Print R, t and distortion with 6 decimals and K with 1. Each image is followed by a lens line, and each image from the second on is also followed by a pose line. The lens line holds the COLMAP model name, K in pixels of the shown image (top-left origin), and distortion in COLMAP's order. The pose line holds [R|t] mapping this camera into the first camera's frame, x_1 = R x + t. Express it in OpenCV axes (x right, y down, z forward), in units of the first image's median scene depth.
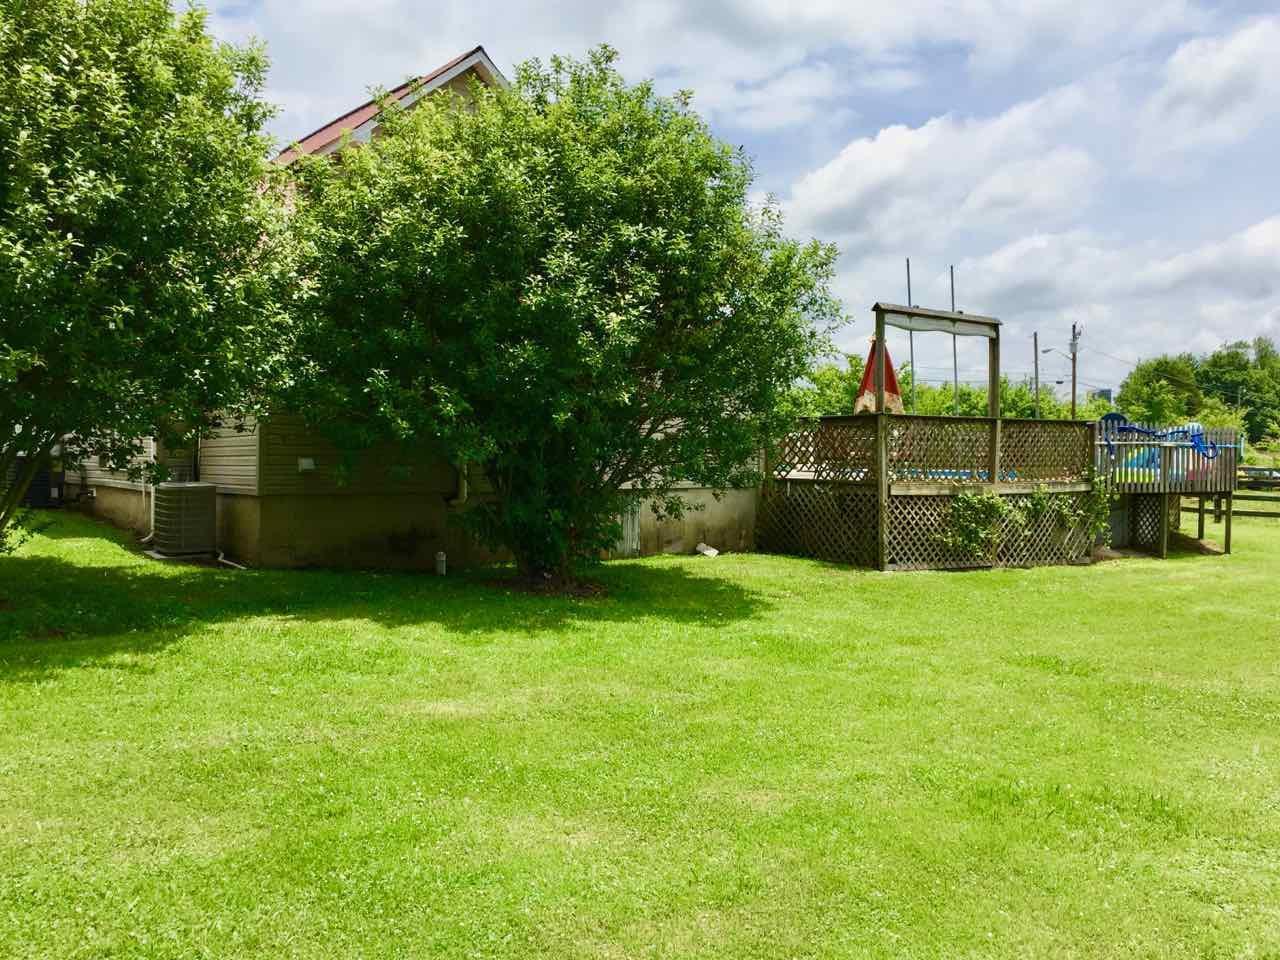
lens RADIAL K [[1113.3, 0, 647.4], [0, 1113.3, 476.8], [0, 0, 1]] dist [0.021092, 0.000769]
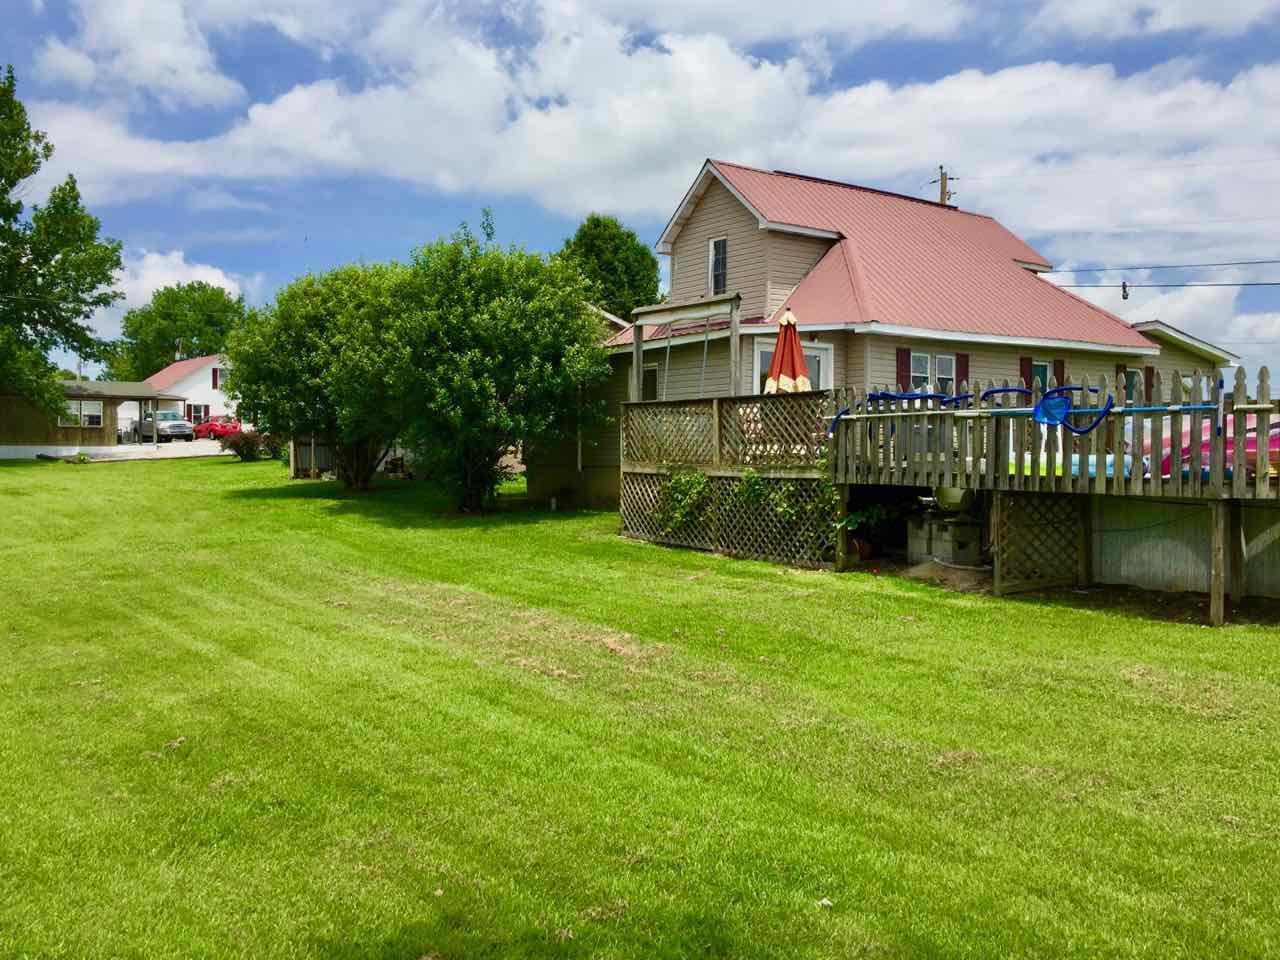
lens RADIAL K [[1101.4, 0, 643.6], [0, 1101.4, 467.9], [0, 0, 1]] dist [0.066092, -0.103724]
pose [[-0.021679, 0.004905, -0.999753, 1.326201], [-0.030423, 0.999522, 0.005564, 0.005328], [0.999302, 0.030536, -0.021520, 1.008672]]
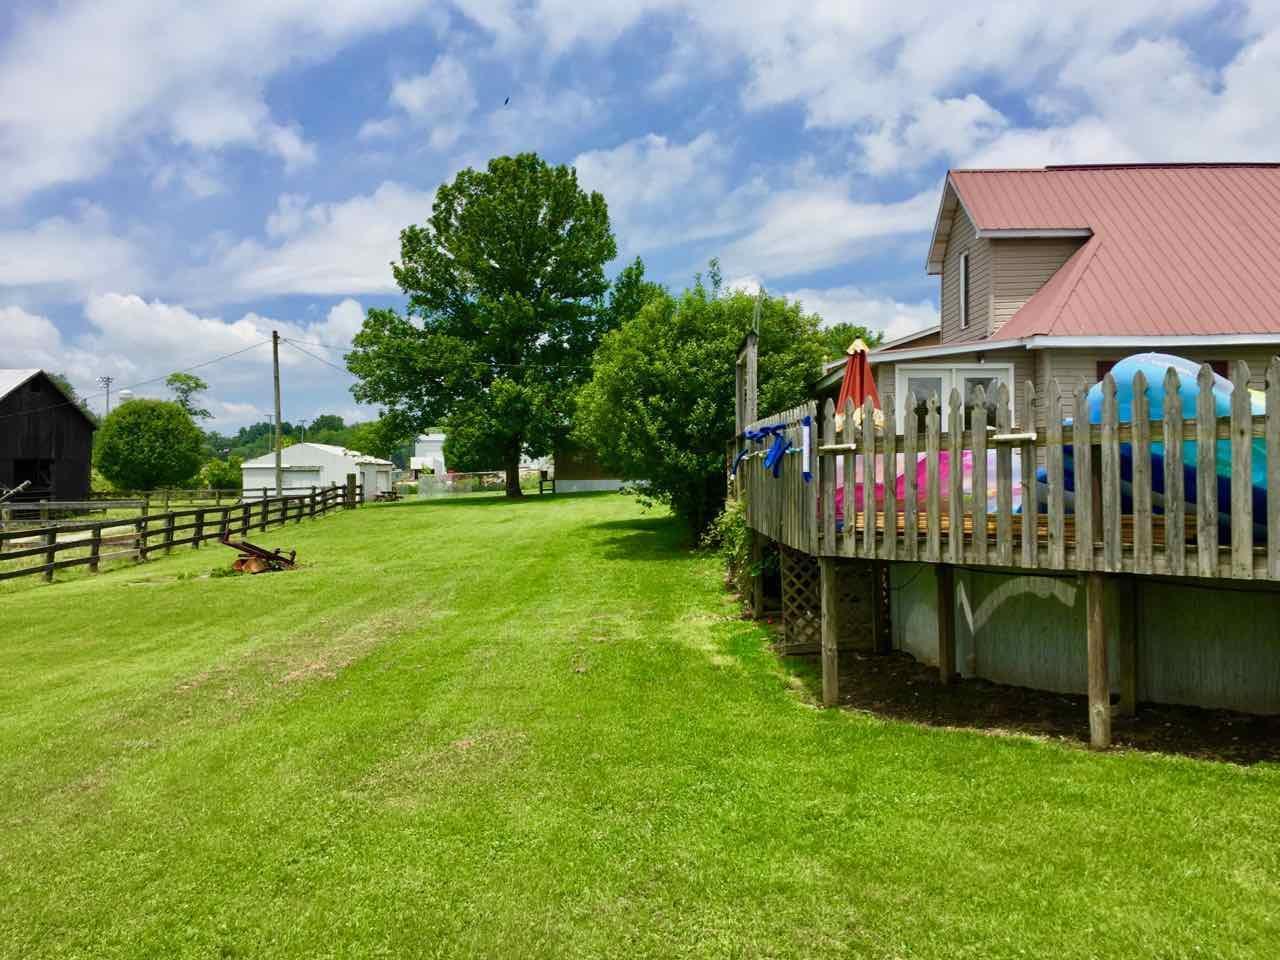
lens RADIAL K [[1101.4, 0, 643.6], [0, 1101.4, 467.9], [0, 0, 1]] dist [0.066092, -0.103724]
pose [[-0.616821, -0.010702, -0.787031, 1.153095], [-0.015032, 0.999885, -0.001816, -0.024270], [0.786960, 0.010711, -0.616911, 1.596789]]
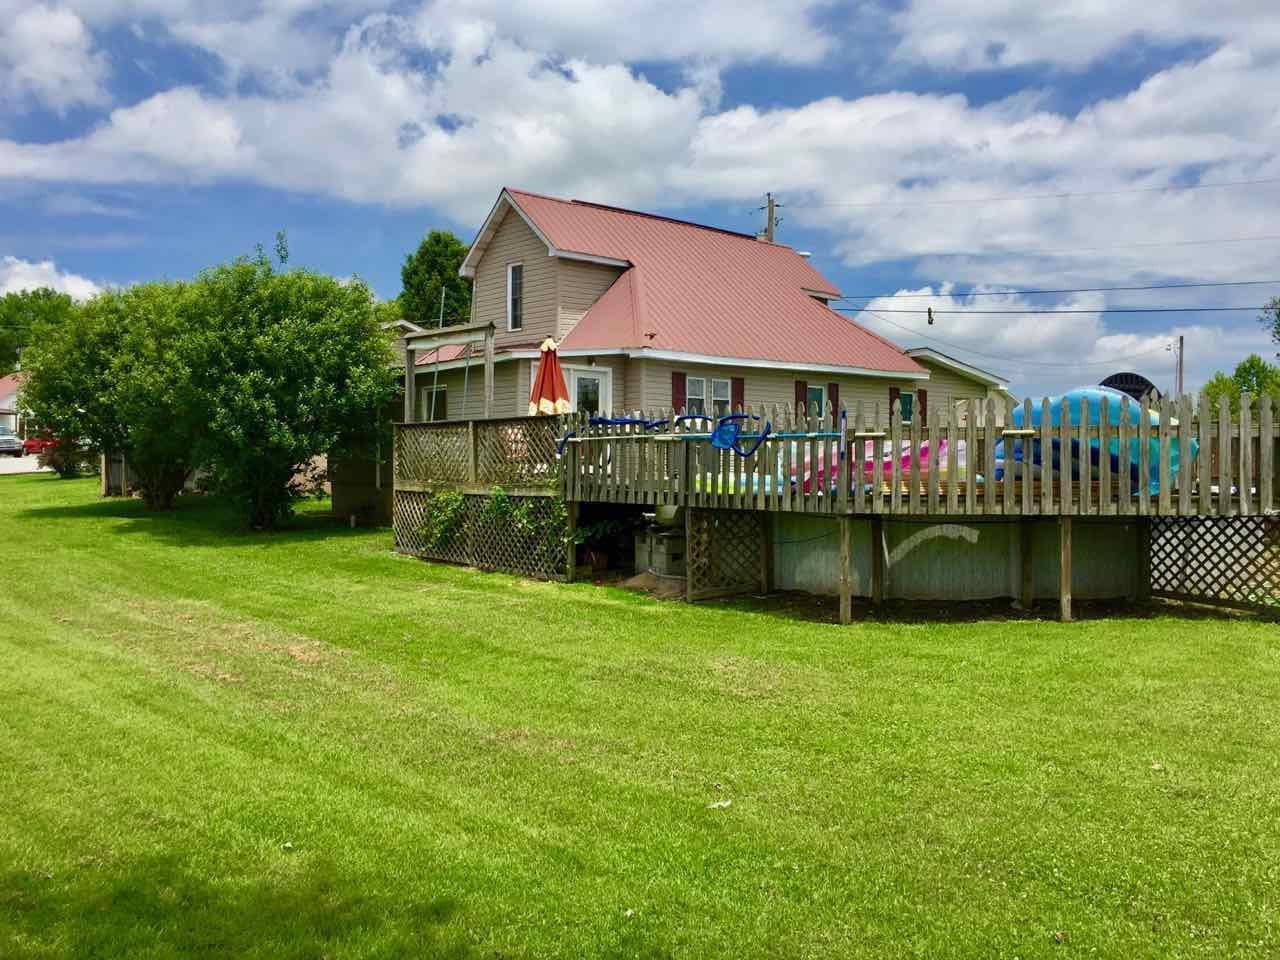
lens RADIAL K [[1113.3, 0, 647.4], [0, 1113.3, 476.8], [0, 0, 1]] dist [0.021092, 0.000769]
pose [[0.083651, -0.000174, -0.996495, 1.402413], [-0.028169, 0.999600, -0.002539, -0.002355], [0.996097, 0.028283, 0.083613, 1.130167]]
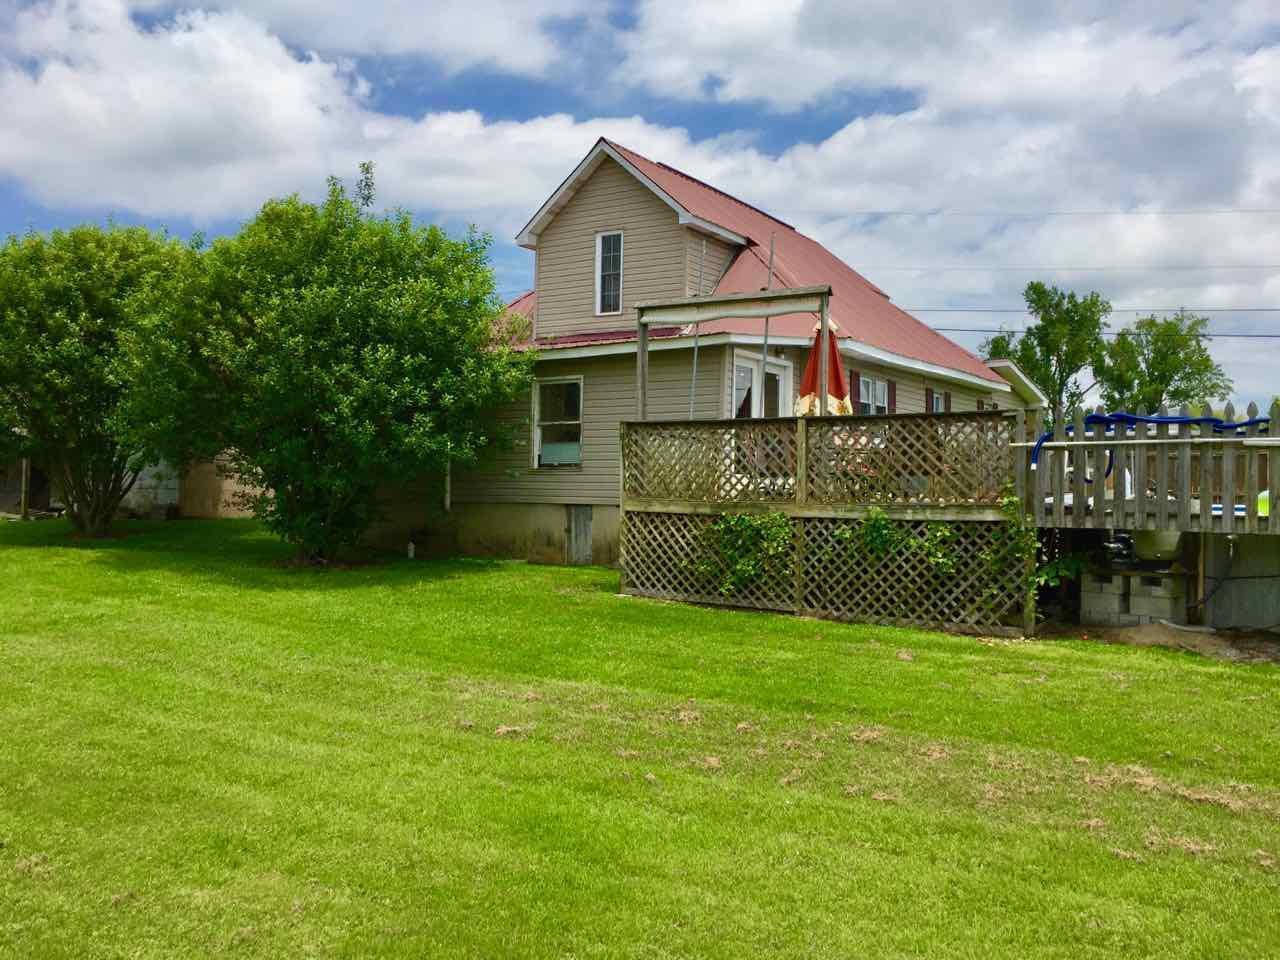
lens RADIAL K [[1126.1, 0, 631.9], [0, 1126.1, 475.9], [0, 0, 1]] dist [0.053291, -0.001894]
pose [[0.339492, -0.017431, -0.940447, 1.041899], [-0.033835, 0.998955, -0.030729, 0.015548], [0.940000, 0.042252, 0.338548, 0.668851]]
